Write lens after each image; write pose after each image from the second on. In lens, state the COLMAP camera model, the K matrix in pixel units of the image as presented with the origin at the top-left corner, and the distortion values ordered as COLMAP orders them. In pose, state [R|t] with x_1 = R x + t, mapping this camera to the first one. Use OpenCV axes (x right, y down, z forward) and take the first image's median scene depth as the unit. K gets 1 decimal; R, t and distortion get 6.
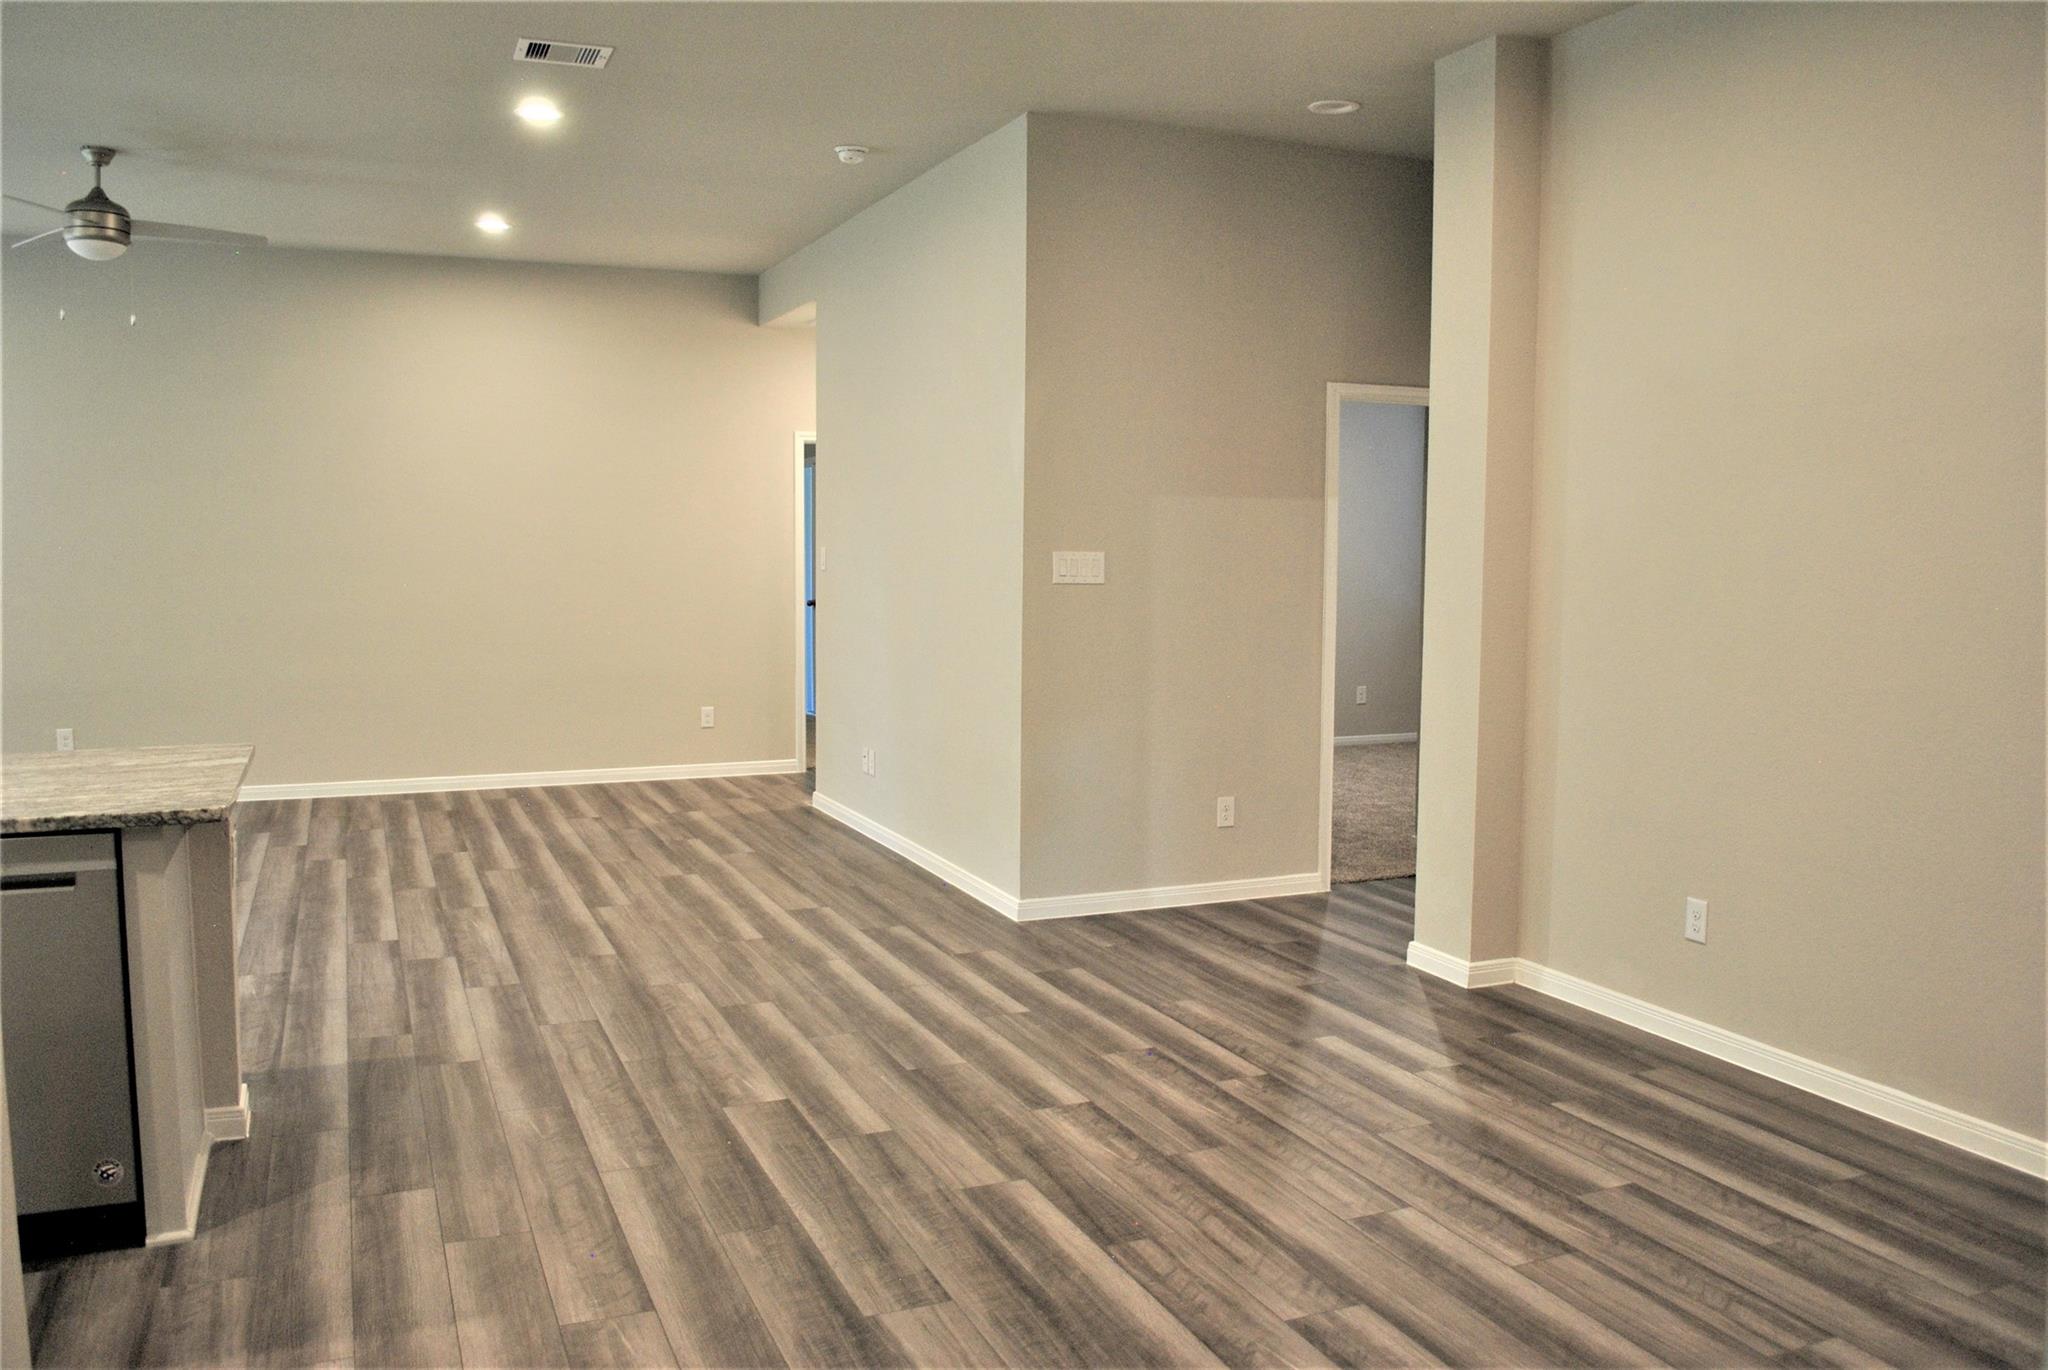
lens RADIAL K [[1616.0, 0, 1009.3], [0, 1616.0, 679.8], [0, 0, 1]] dist [-0.083569, 0.011836]
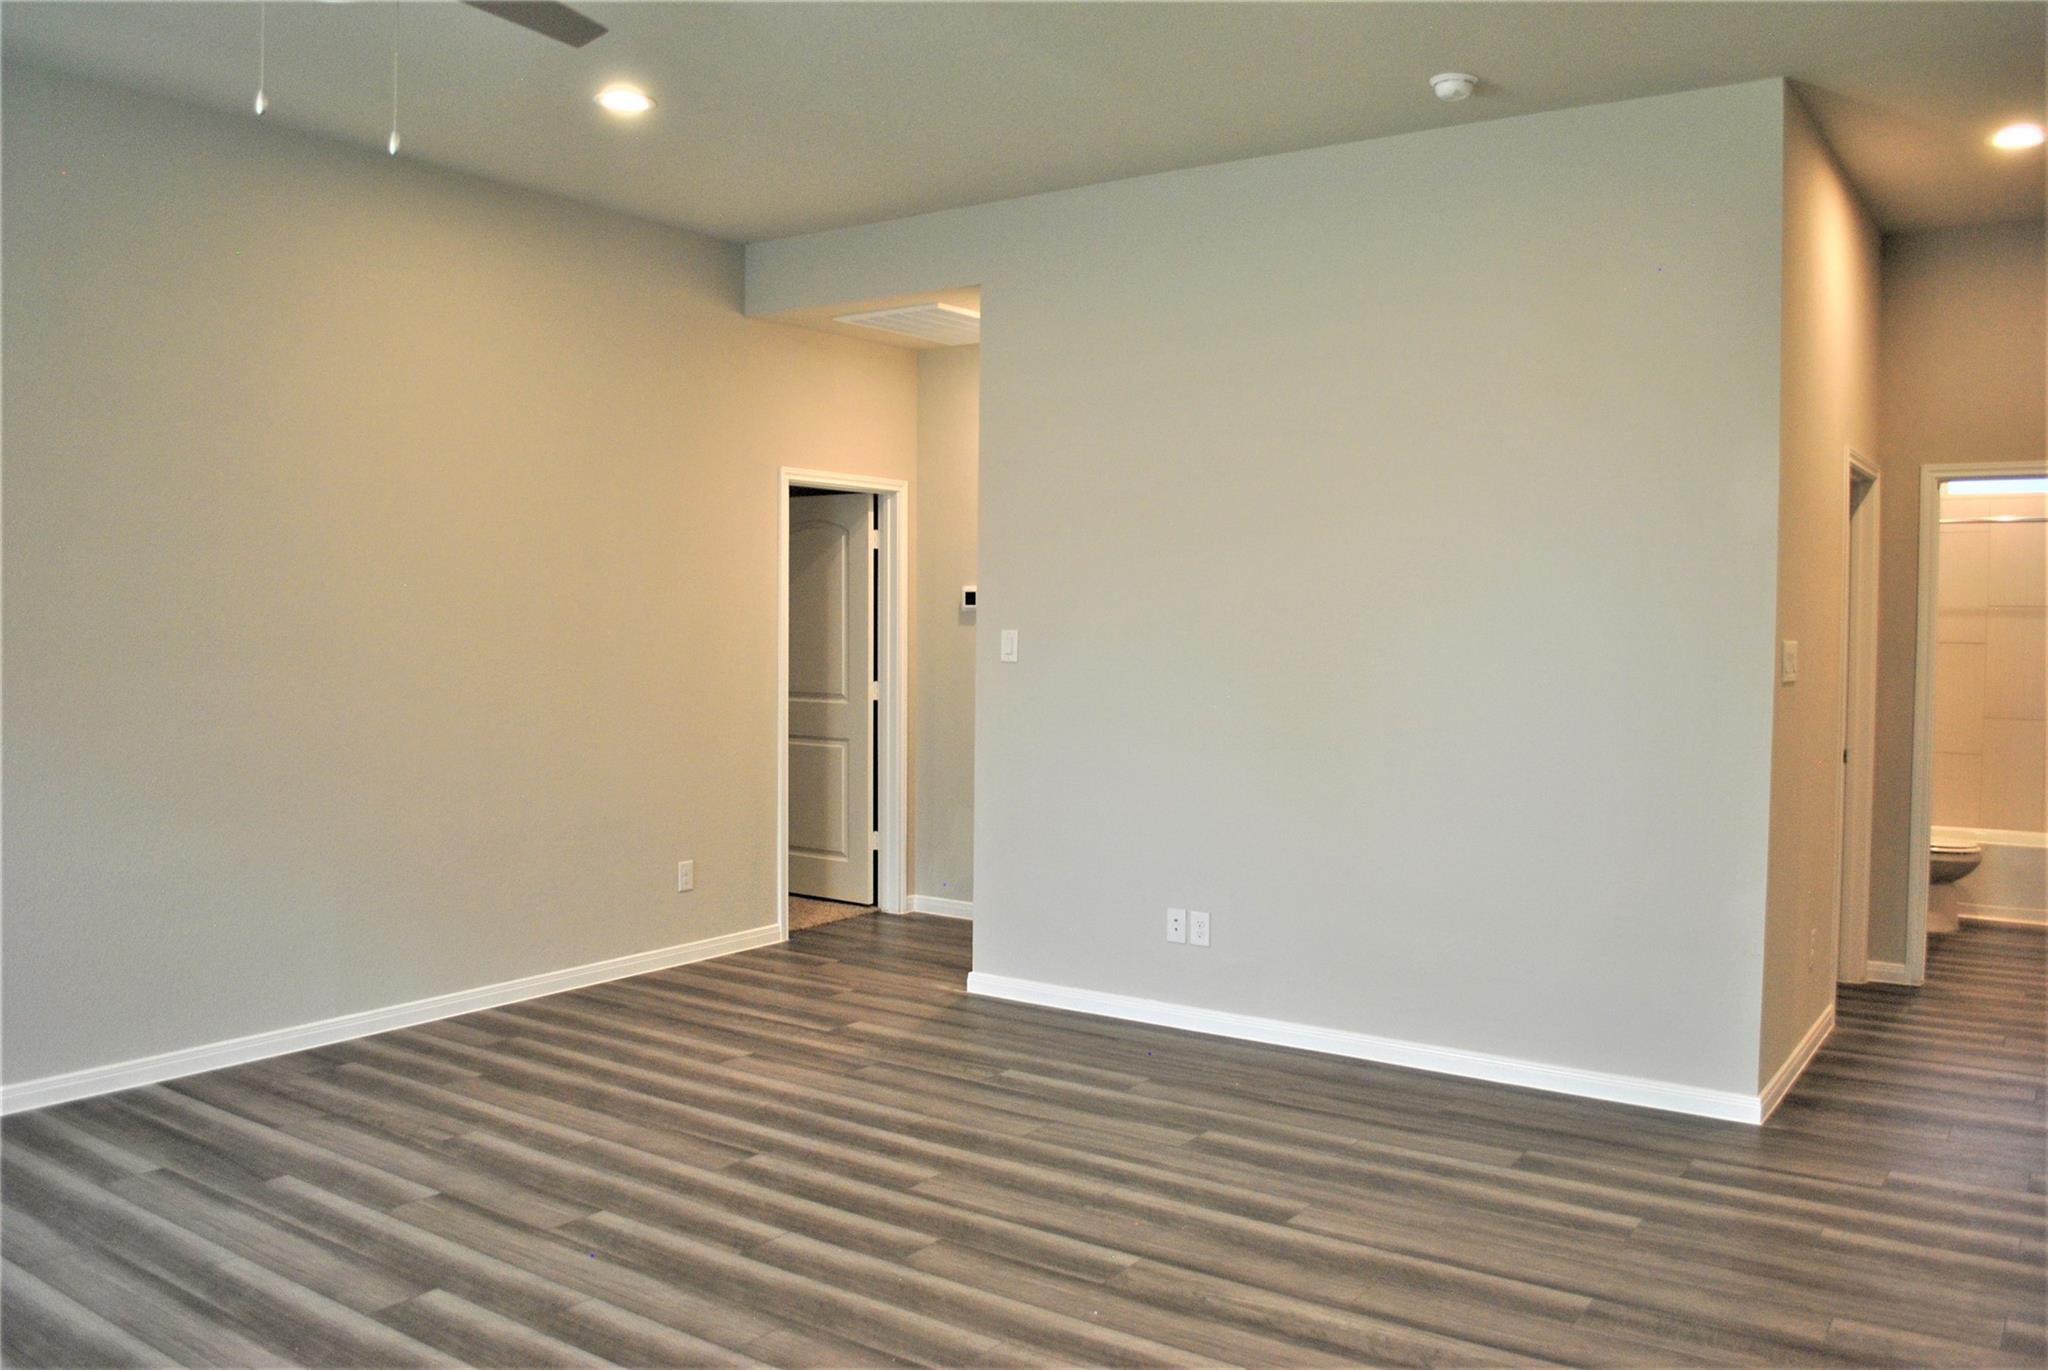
lens RADIAL K [[1616.0, 0, 1015.6], [0, 1616.0, 686.9], [0, 0, 1]] dist [-0.083569, 0.011836]
pose [[0.844446, -0.017856, 0.535343, -0.823399], [0.041459, 0.998625, -0.032089, -0.059332], [-0.534034, 0.049292, 0.844025, 0.649727]]
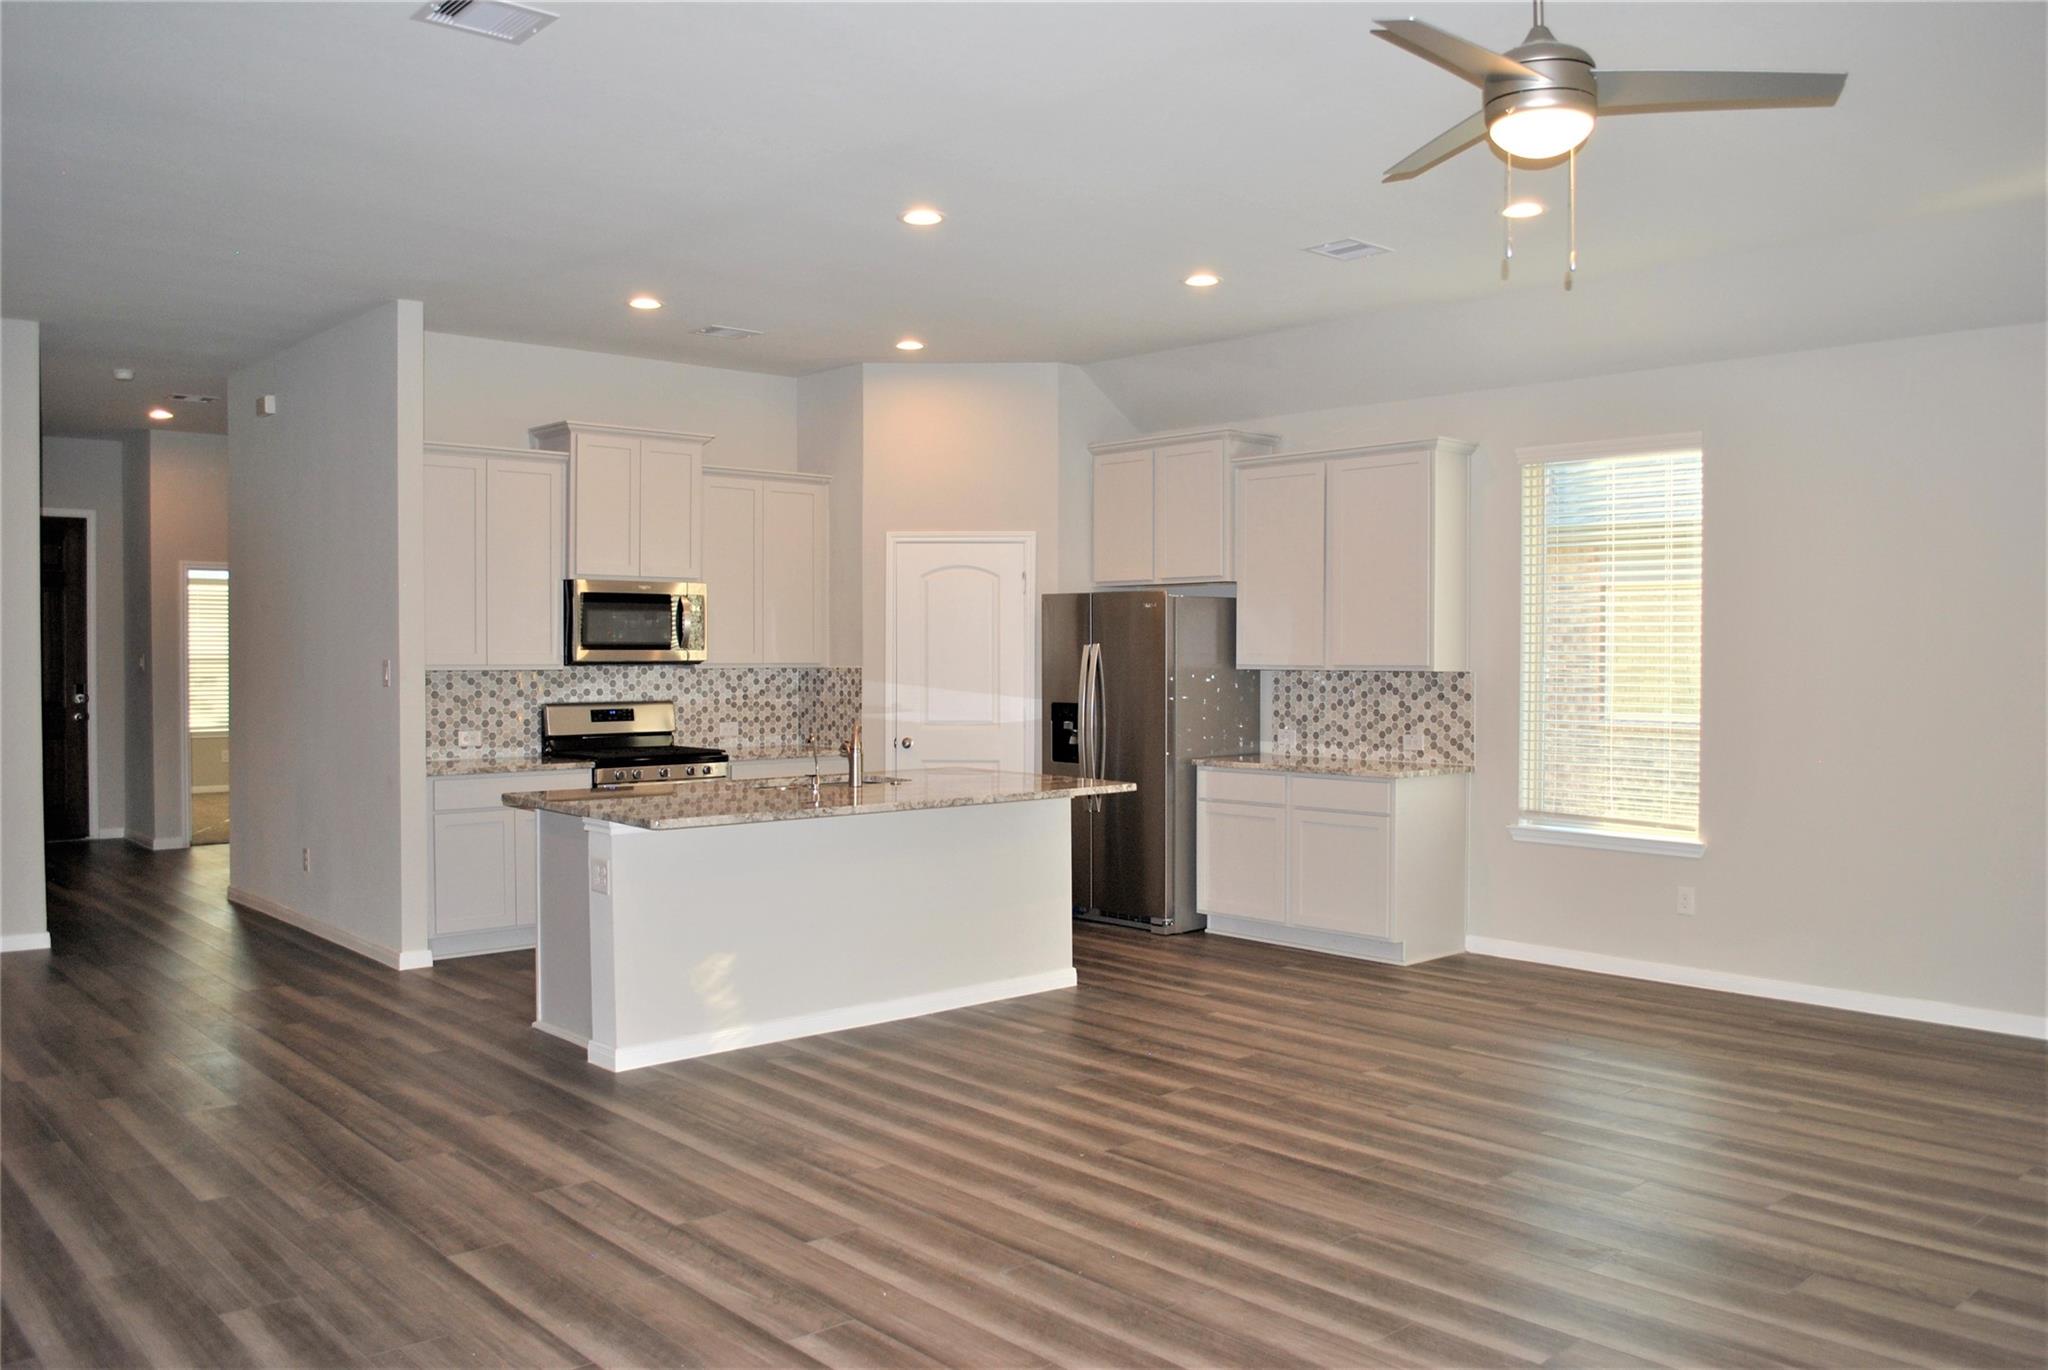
lens RADIAL K [[1616.0, 0, 1030.9], [0, 1616.0, 669.8], [0, 0, 1]] dist [-0.083569, 0.011836]
pose [[-0.940764, 0.003705, -0.339043, -0.274652], [-0.030966, 0.994823, 0.096794, -0.166298], [0.337646, 0.101559, -0.935778, 1.845859]]
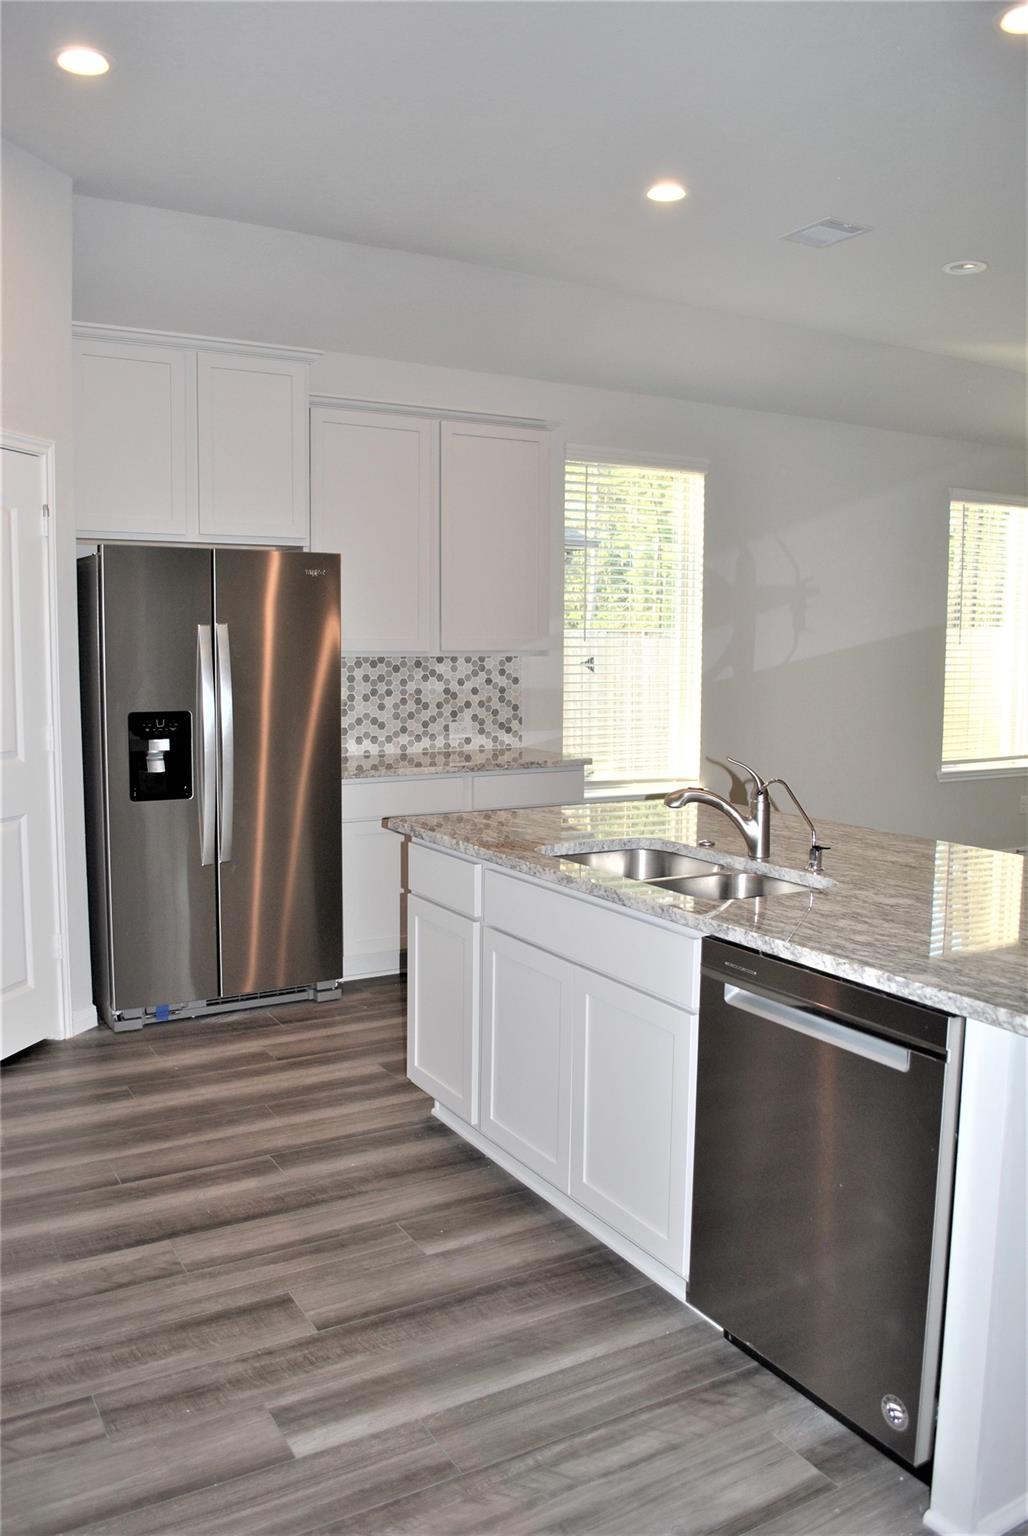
lens RADIAL K [[1212.0, 0, 514.7], [0, 1212.0, 771.5], [0, 0, 1]] dist [-0.083569, 0.011836]
pose [[0.134903, 0.108959, -0.984850, -0.013108], [-0.095625, 0.990728, 0.096511, -0.033525], [0.986234, 0.081157, 0.144071, 0.412323]]
